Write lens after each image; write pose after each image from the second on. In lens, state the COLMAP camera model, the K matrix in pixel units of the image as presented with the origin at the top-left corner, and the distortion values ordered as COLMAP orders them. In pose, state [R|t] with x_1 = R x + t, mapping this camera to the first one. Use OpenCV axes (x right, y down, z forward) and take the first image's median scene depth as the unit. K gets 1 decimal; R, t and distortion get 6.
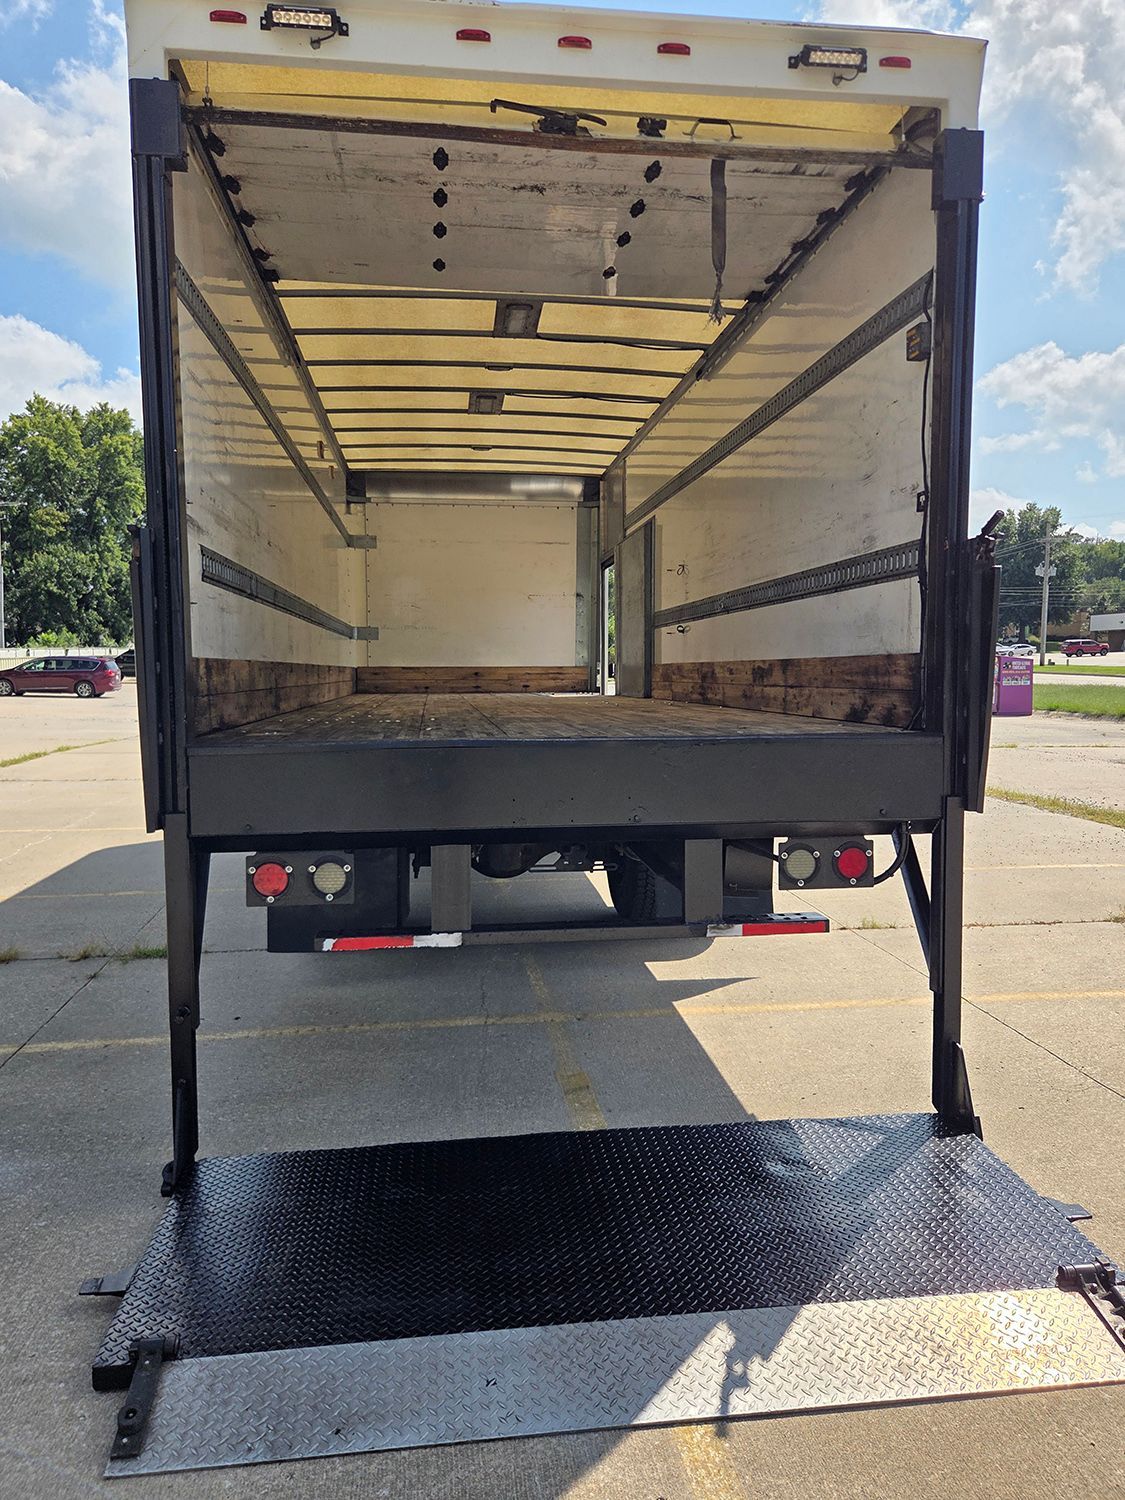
lens RADIAL K [[1059.1, 0, 557.8], [0, 1059.1, 747.4], [0, 0, 1]] dist [0.027538, -0.005302]
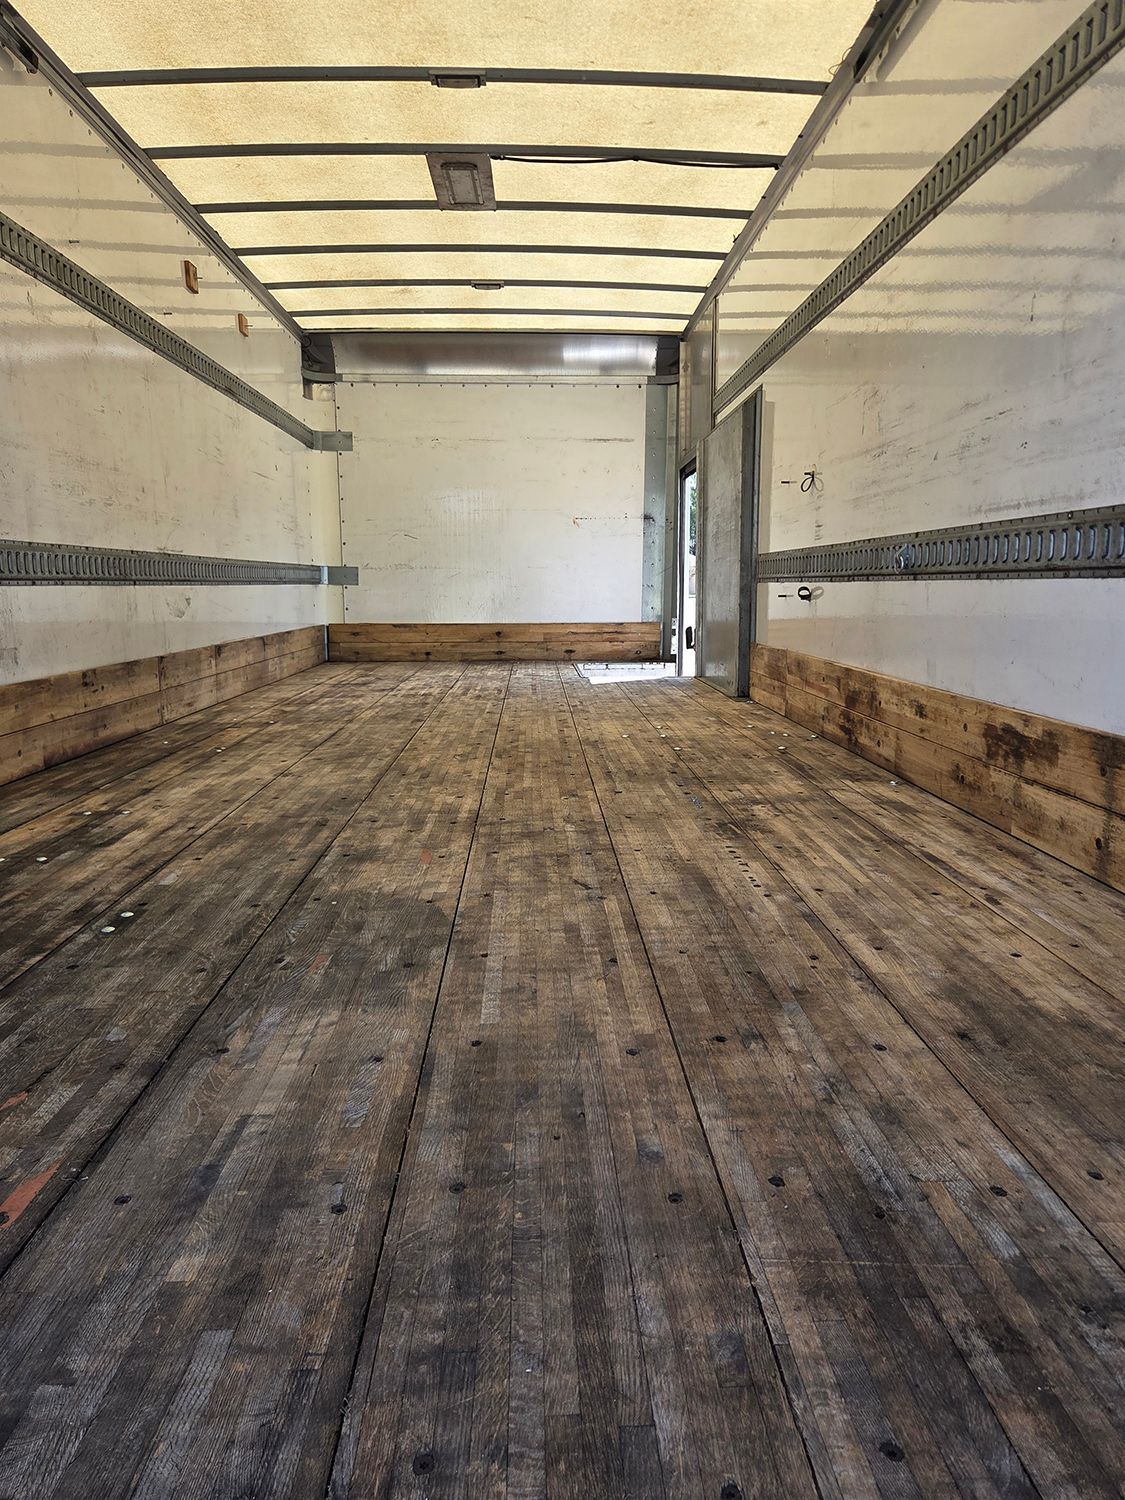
lens RADIAL K [[1059.1, 0, 575.7], [0, 1059.1, 759.2], [0, 0, 1]] dist [0.027538, -0.005302]
pose [[0.996834, 0.010455, -0.078819, 0.031206], [-0.002874, 0.995408, 0.095682, -0.057712], [0.079458, -0.095153, 0.992286, 0.324750]]
